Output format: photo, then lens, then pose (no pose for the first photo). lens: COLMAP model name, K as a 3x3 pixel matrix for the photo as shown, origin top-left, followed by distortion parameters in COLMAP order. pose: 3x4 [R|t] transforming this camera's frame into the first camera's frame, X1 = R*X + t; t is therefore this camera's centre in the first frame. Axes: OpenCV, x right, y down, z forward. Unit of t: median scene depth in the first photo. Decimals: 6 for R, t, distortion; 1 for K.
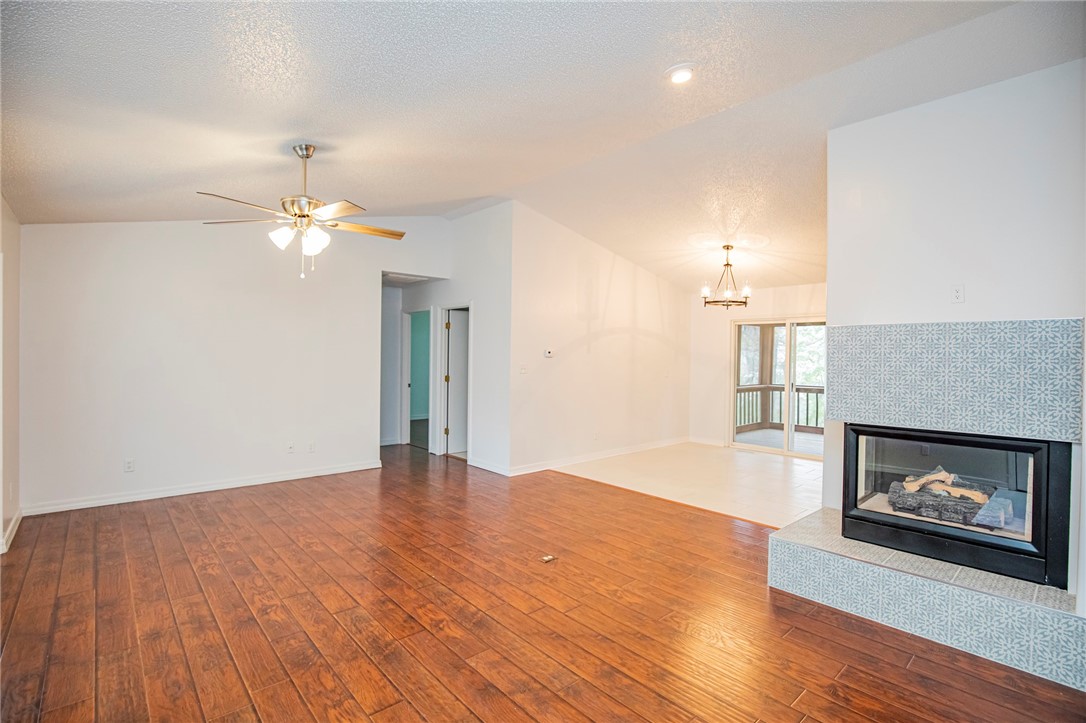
lens RADIAL K [[500.7, 0, 548.1], [0, 500.7, 363.8], [0, 0, 1]] dist [-0.033334, 0.005634]
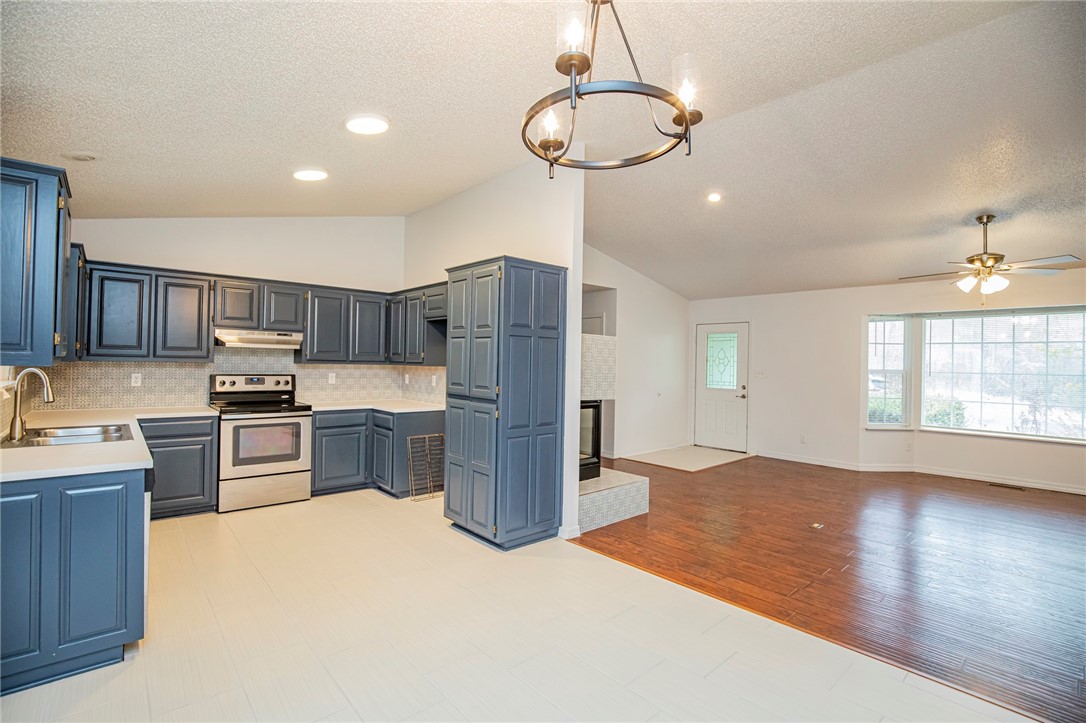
lens RADIAL K [[500.7, 0, 547.1], [0, 500.7, 359.8], [0, 0, 1]] dist [-0.033334, 0.005634]
pose [[-0.999496, -0.031716, 0.001665, 0.784504], [-0.031691, 0.999405, 0.013604, -0.020328], [-0.002095, 0.013545, -0.999906, 2.570588]]
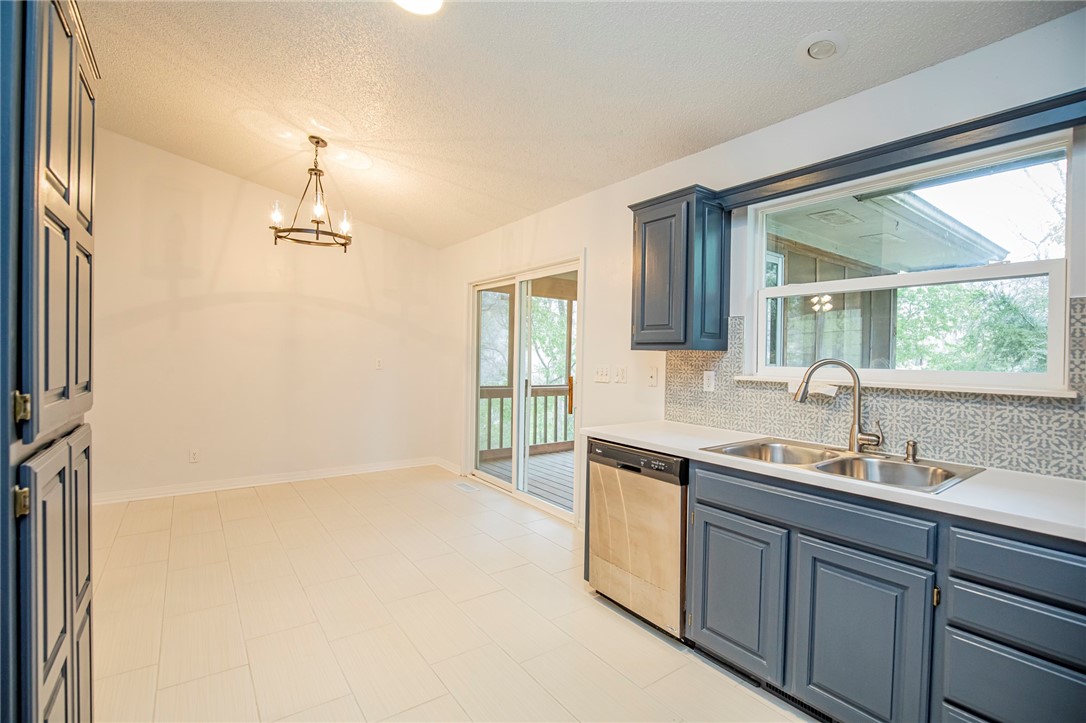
lens RADIAL K [[500.7, 0, 541.8], [0, 500.7, 360.1], [0, 0, 1]] dist [-0.033334, 0.005634]
pose [[0.994547, 0.003152, -0.104237, 1.404989], [-0.003542, 0.999987, -0.003556, 0.042351], [0.104224, 0.003906, 0.994546, 0.942582]]
